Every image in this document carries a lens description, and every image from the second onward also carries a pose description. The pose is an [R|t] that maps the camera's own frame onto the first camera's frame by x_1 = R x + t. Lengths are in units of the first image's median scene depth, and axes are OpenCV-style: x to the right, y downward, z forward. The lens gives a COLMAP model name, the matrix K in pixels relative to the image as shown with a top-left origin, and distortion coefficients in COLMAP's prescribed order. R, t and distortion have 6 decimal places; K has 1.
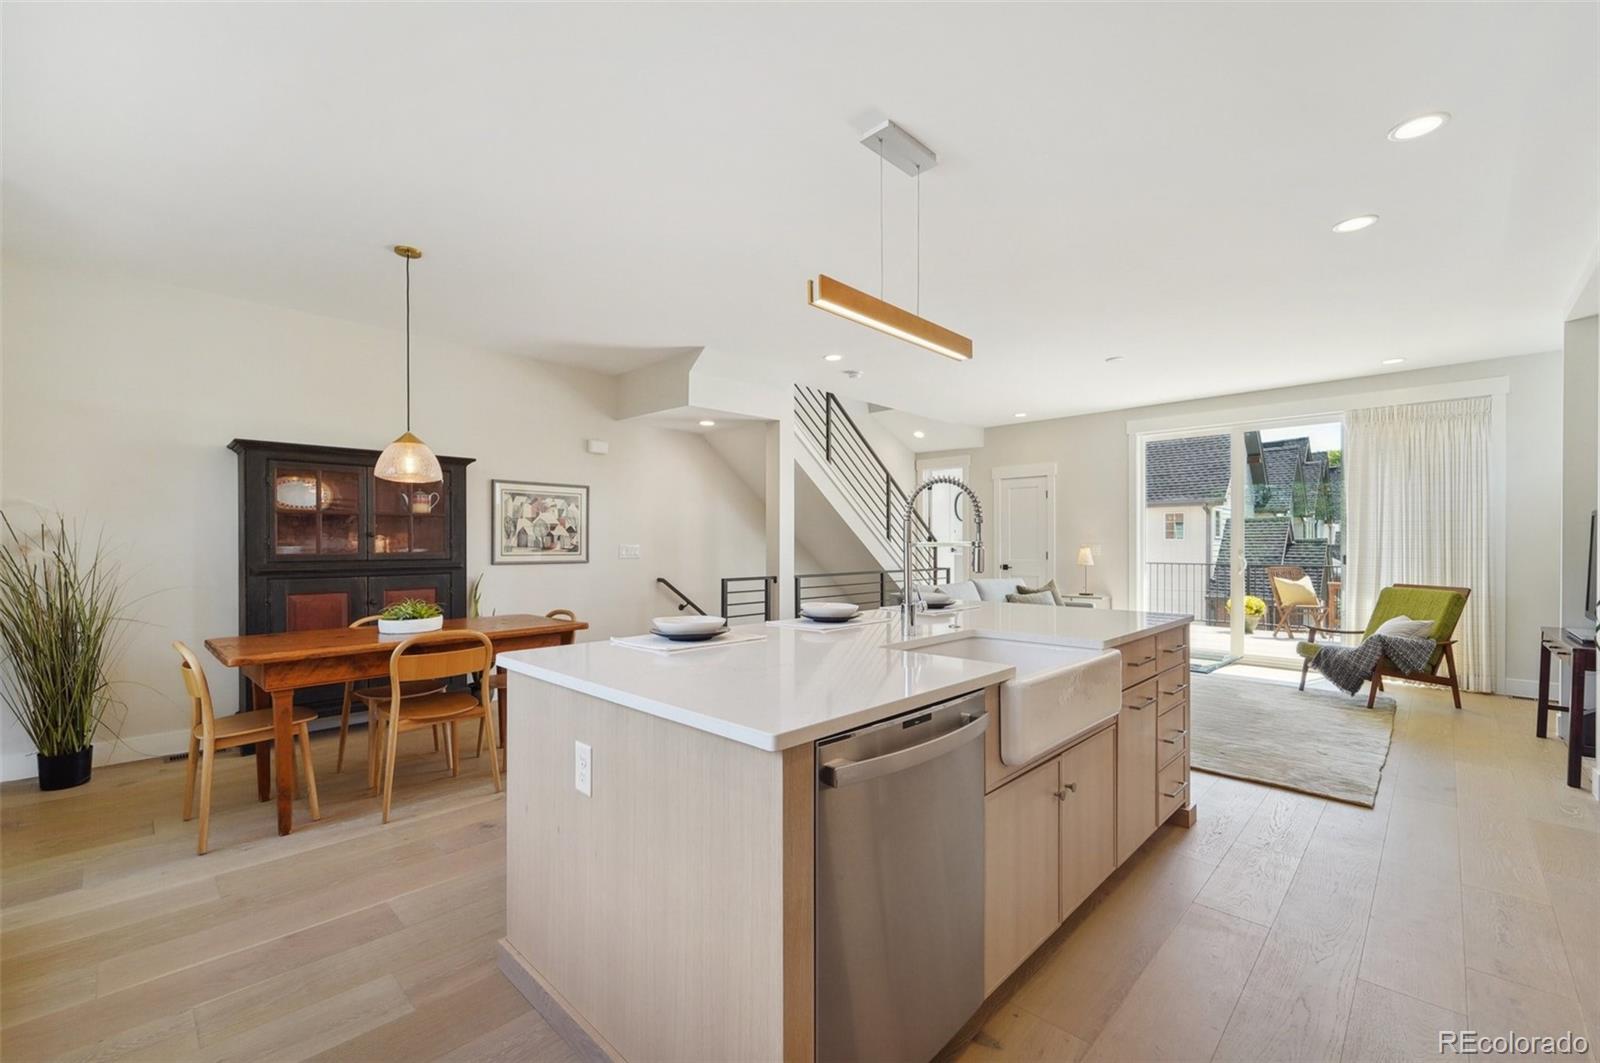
lens RADIAL K [[648.6, 0, 793.5], [0, 648.6, 542.5], [0, 0, 1]] dist [0.000456, 0.000010]
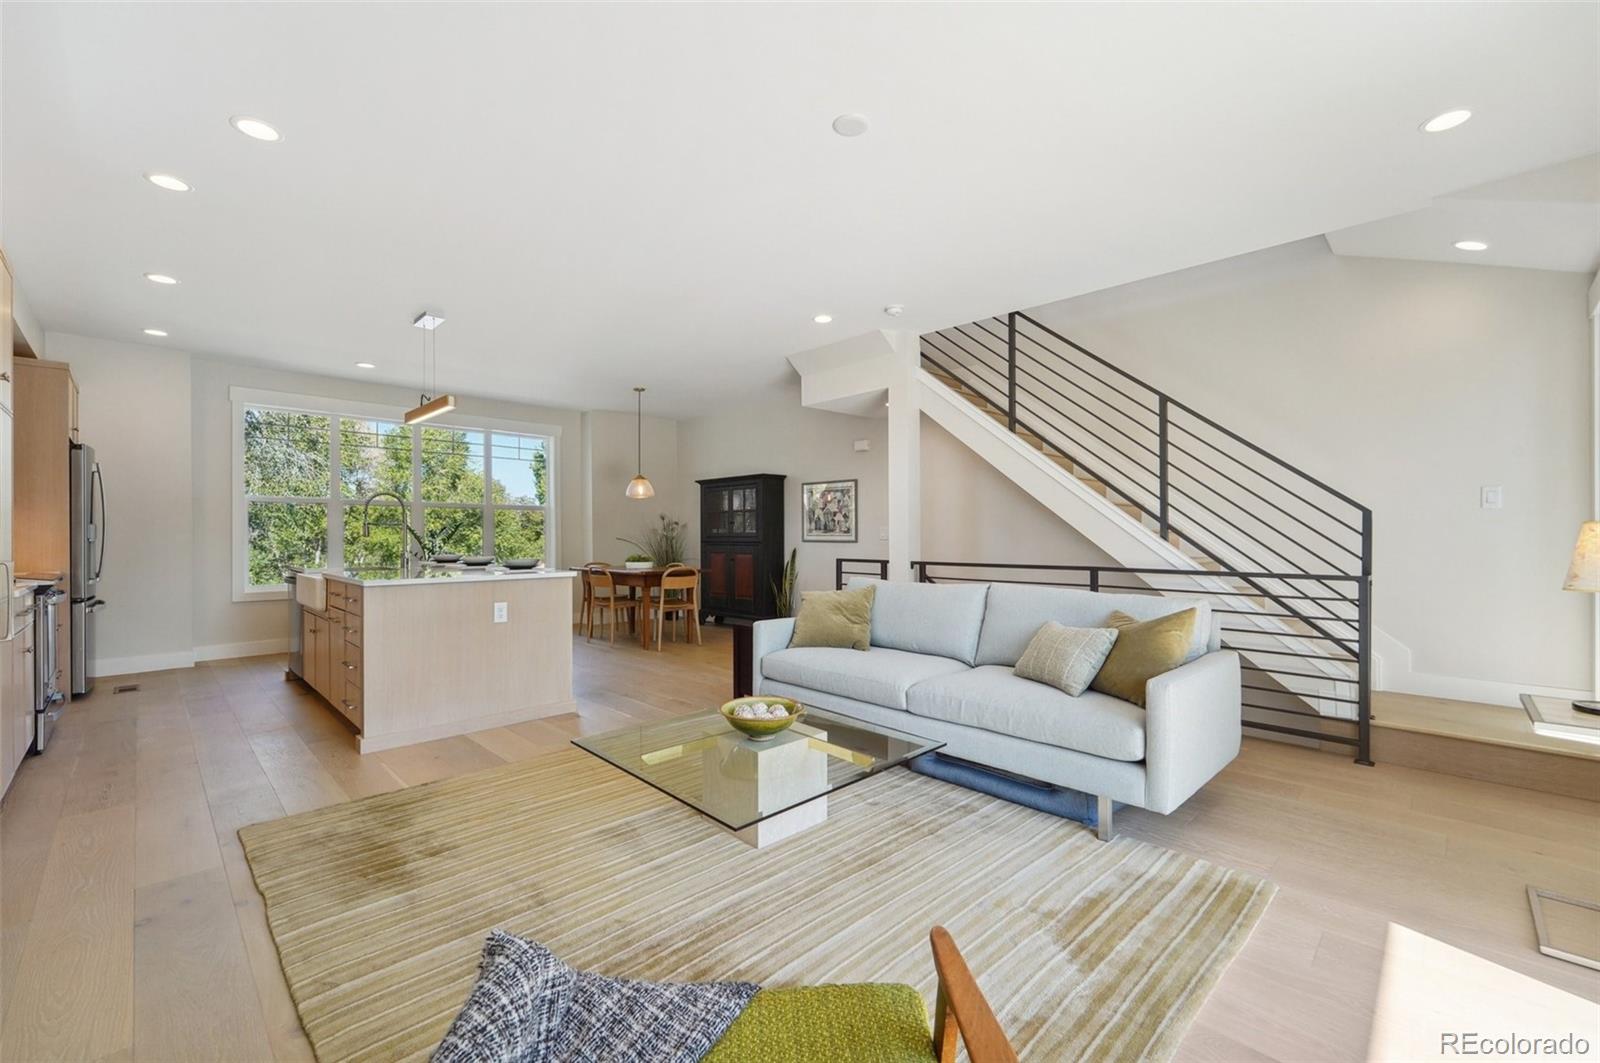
lens RADIAL K [[668.5, 0, 792.6], [0, 668.5, 538.8], [0, 0, 1]] dist [0.001139, -0.000037]
pose [[-0.028391, 0.008666, -0.999559, 1.006729], [0.005837, 0.999947, 0.008503, 0.014162], [0.999580, -0.005593, -0.028440, 0.980441]]
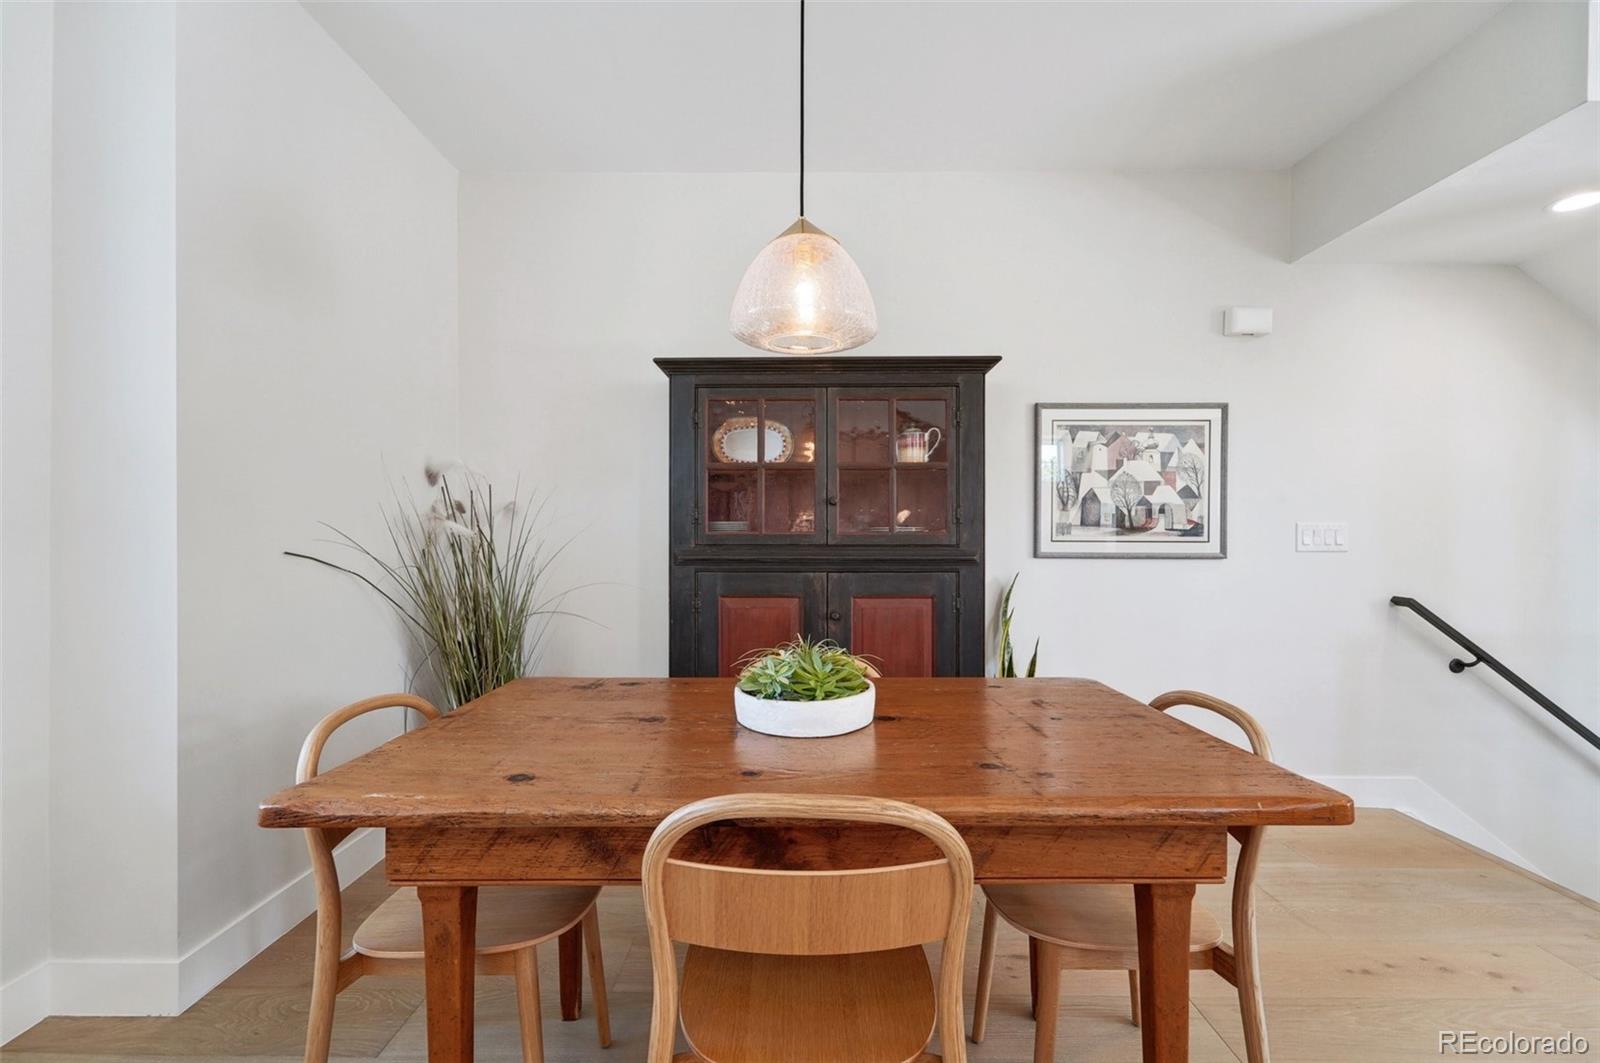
lens RADIAL K [[668.5, 0, 792.6], [0, 668.5, 538.8], [0, 0, 1]] dist [0.001139, -0.000037]
pose [[0.684397, 0.006471, -0.729081, -0.182543], [-0.001564, 0.999971, 0.007407, 0.013800], [0.729108, -0.003929, 0.684387, 0.440222]]
